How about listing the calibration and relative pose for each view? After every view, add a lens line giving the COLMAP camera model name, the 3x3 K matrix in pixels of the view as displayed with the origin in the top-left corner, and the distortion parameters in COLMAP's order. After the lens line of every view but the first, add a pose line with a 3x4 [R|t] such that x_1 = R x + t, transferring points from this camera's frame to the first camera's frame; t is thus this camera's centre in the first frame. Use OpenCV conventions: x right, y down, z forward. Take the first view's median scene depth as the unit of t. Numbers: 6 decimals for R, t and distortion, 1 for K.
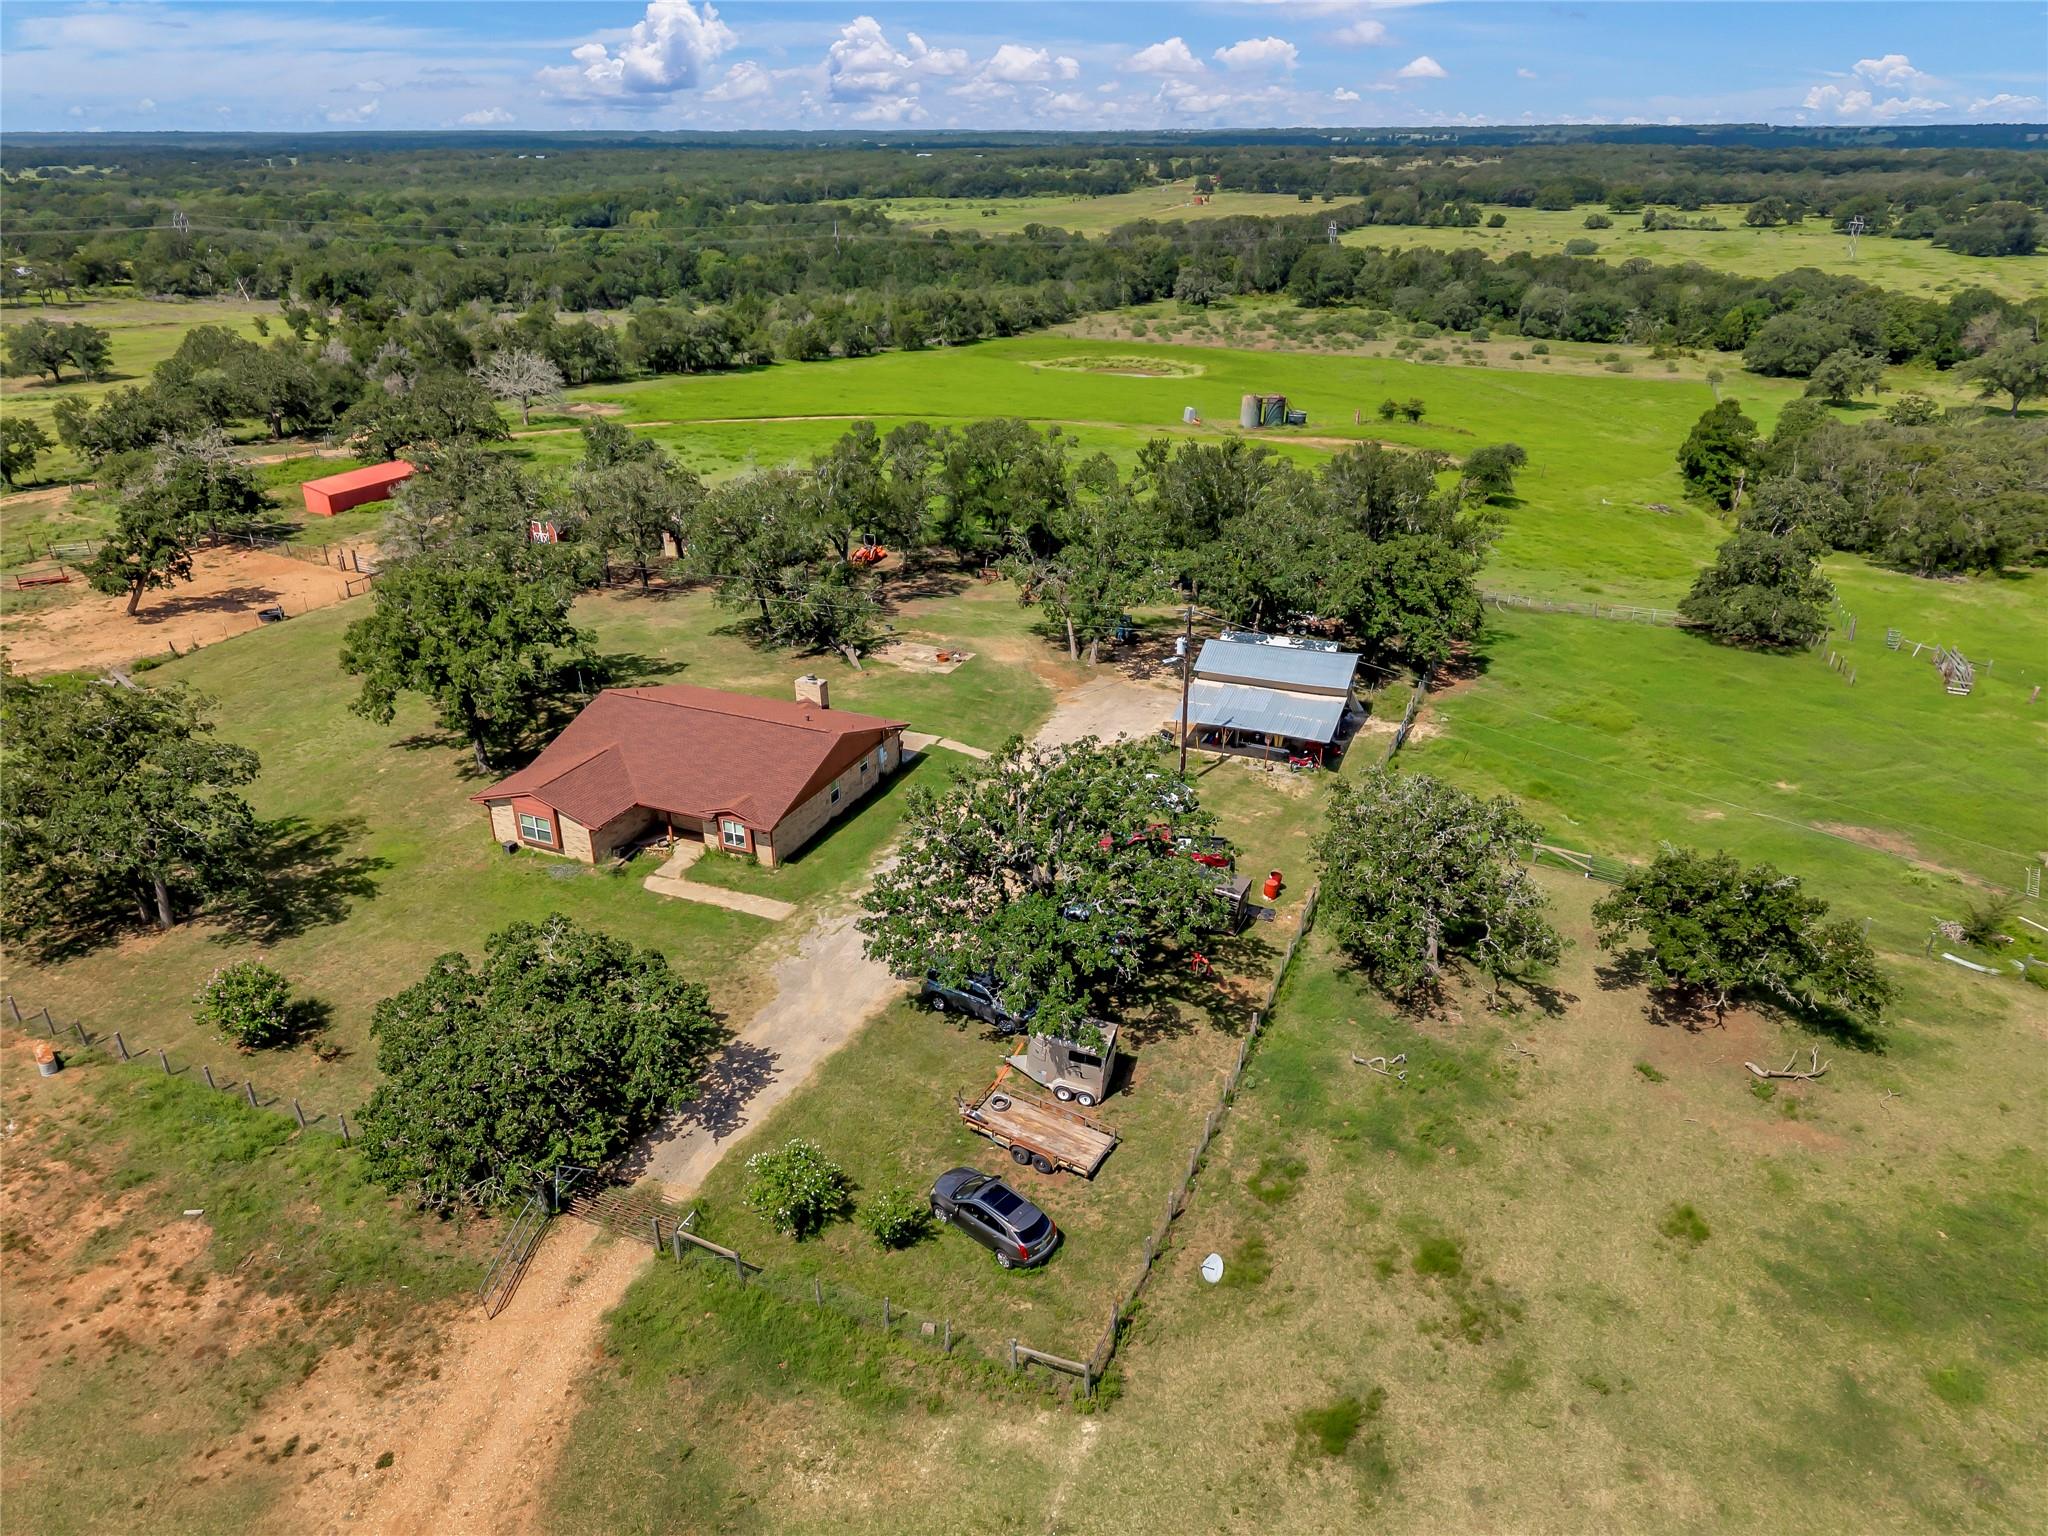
lens RADIAL K [[1352.6, 0, 1035.5], [0, 1352.6, 768.7], [0, 0, 1]] dist [0.016855, -0.012711]
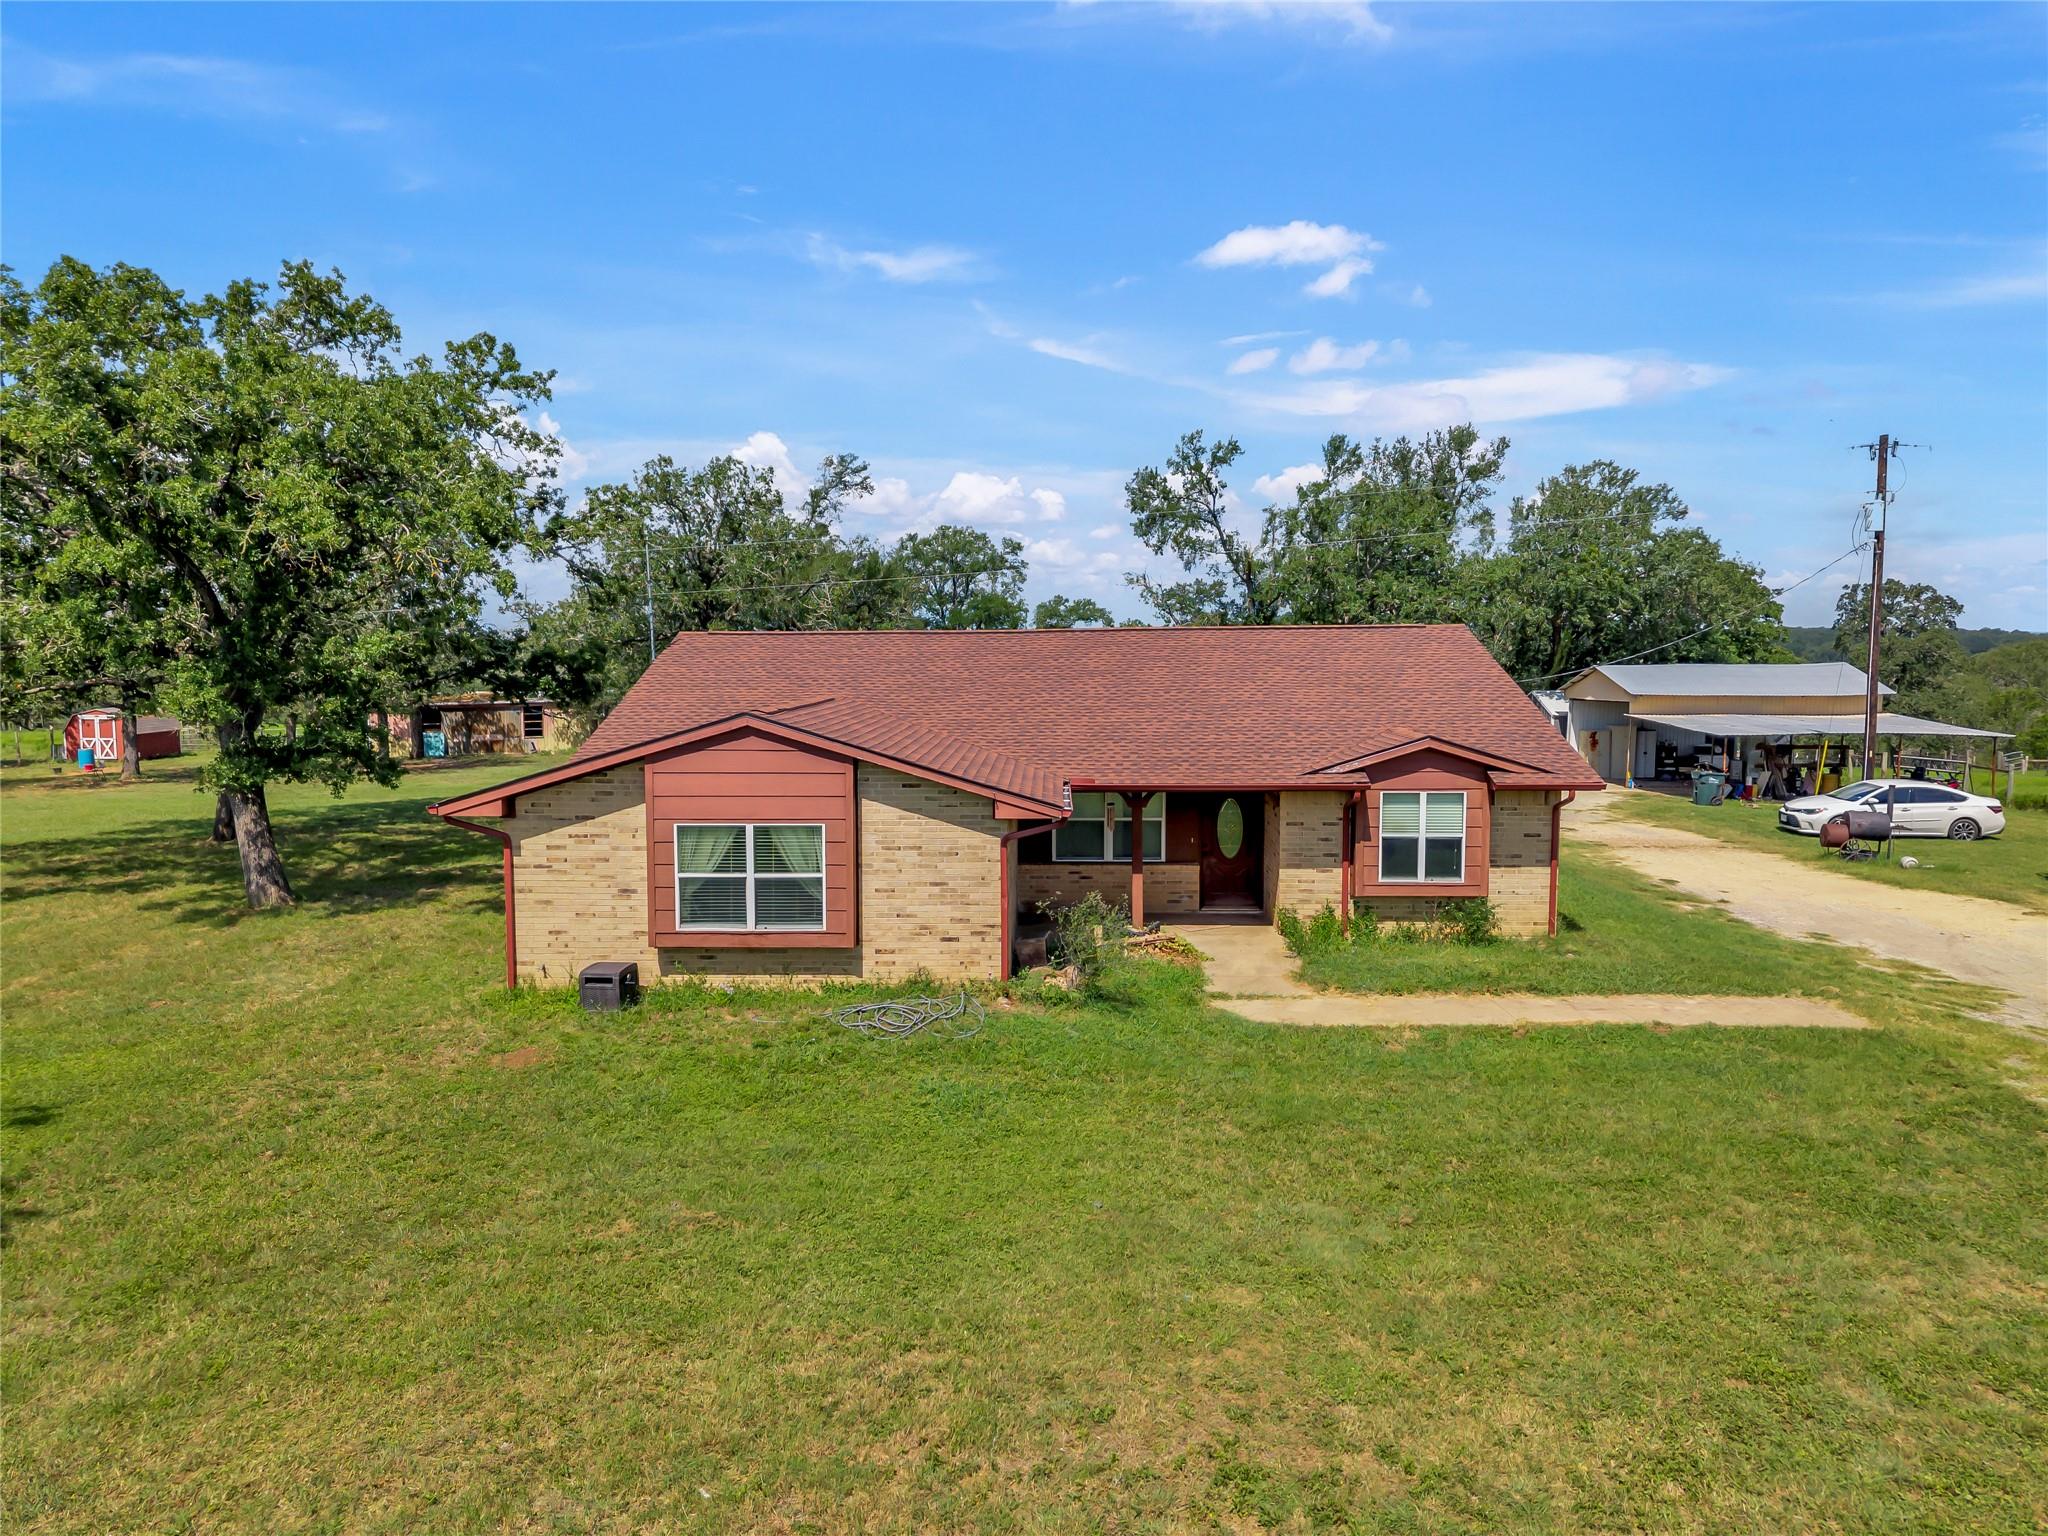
lens RADIAL K [[1352.6, 0, 1035.5], [0, 1352.6, 768.7], [0, 0, 1]] dist [0.016855, -0.012711]
pose [[0.924081, -0.032414, 0.380820, -0.066688], [0.162041, 0.935640, -0.313561, 0.018224], [-0.346146, 0.351464, 0.869860, 0.121273]]
